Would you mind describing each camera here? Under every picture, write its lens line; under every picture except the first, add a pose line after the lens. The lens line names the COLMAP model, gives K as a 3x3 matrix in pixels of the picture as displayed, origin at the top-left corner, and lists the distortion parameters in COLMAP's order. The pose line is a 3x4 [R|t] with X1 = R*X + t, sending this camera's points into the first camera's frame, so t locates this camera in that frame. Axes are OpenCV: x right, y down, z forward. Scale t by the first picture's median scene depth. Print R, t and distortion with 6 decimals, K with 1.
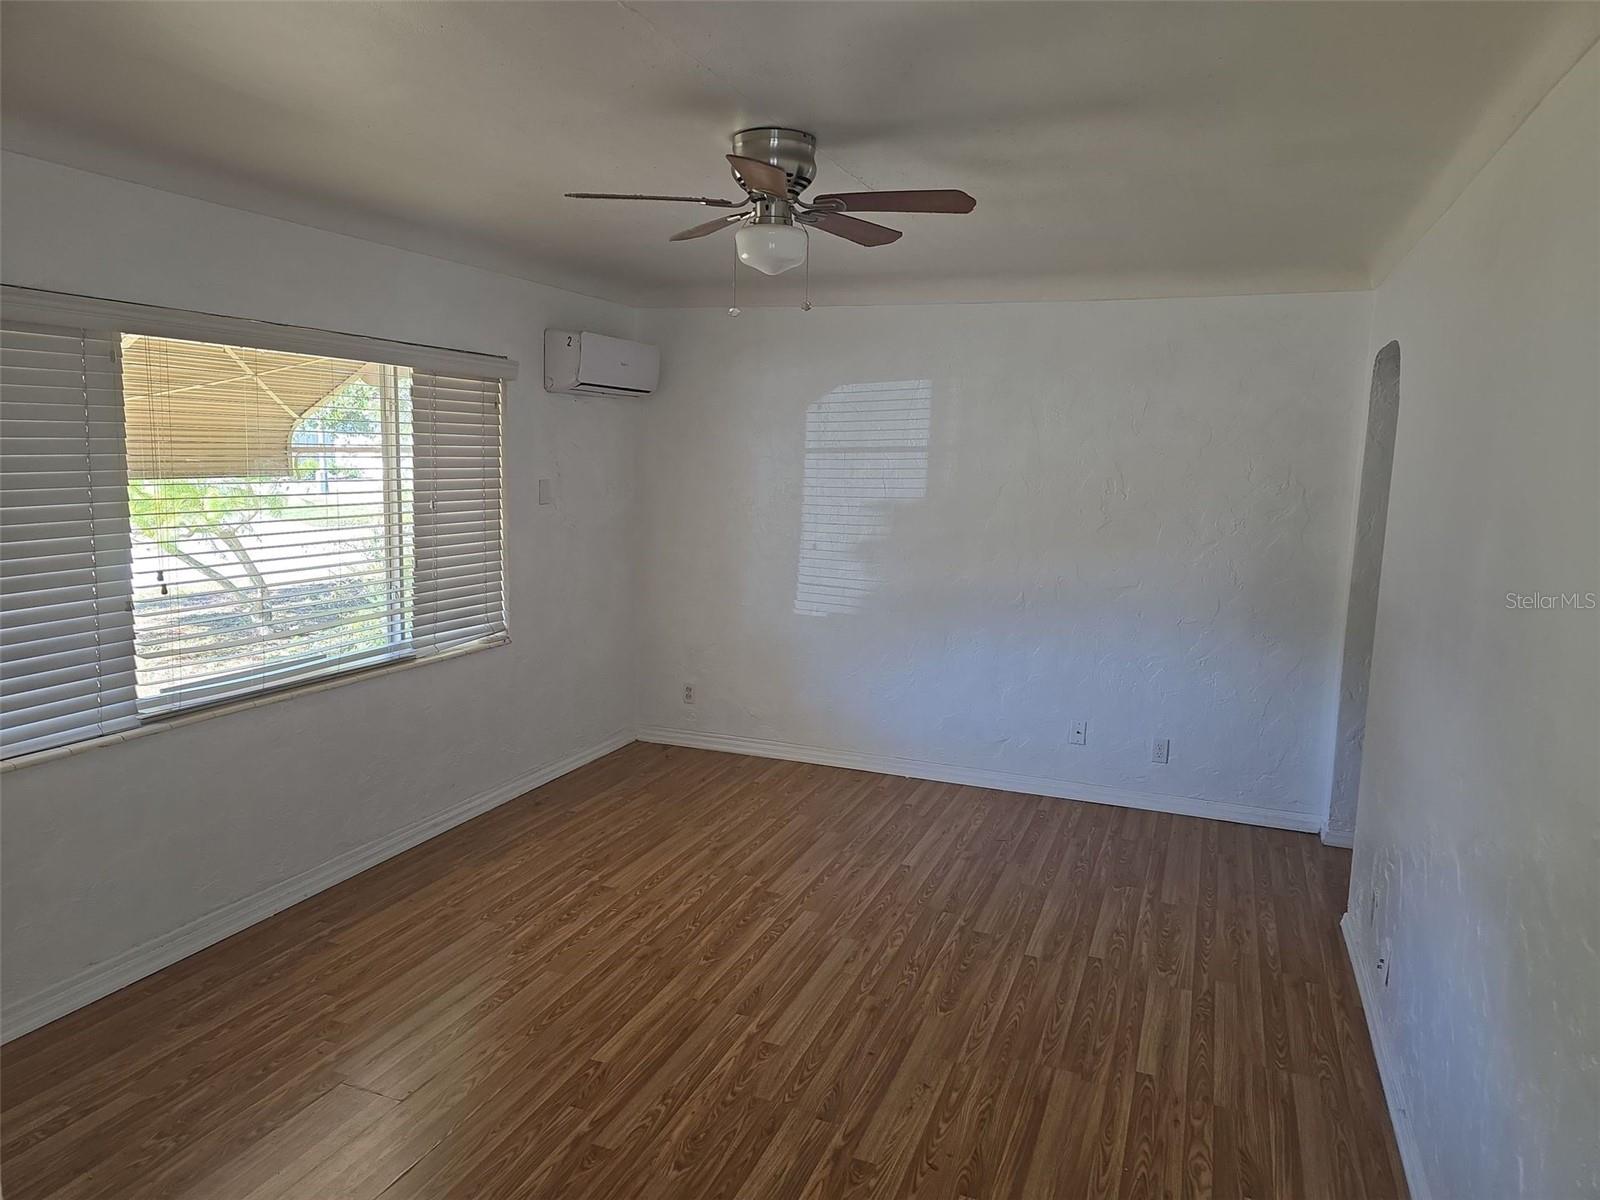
lens RADIAL K [[1081.1, 0, 800.1], [0, 1081.1, 602.7], [0, 0, 1]] dist [0.056201, -0.033781]
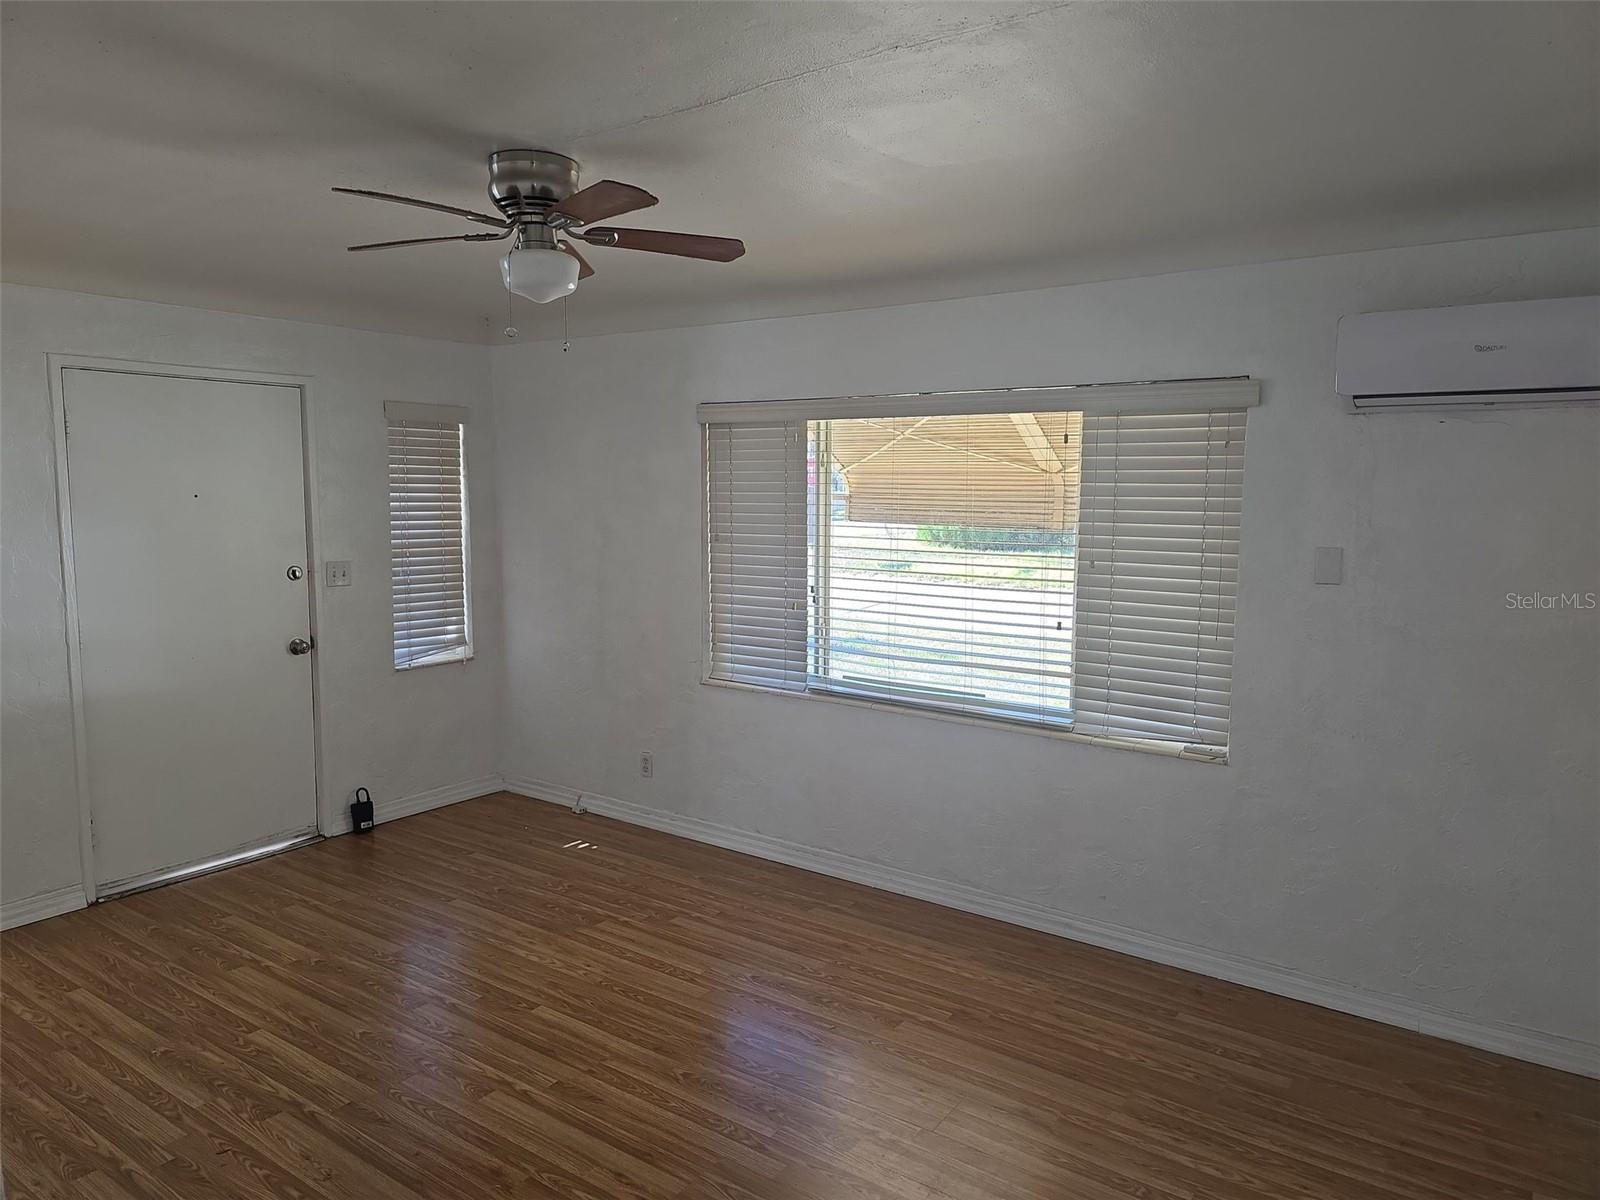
lens RADIAL K [[1081.1, 0, 792.6], [0, 1081.1, 589.7], [0, 0, 1]] dist [0.056201, -0.033781]
pose [[-0.250252, 0.074329, -0.965323, 0.716755], [-0.147387, 0.982503, 0.113860, -0.168739], [0.956896, 0.170770, -0.234918, 1.235352]]
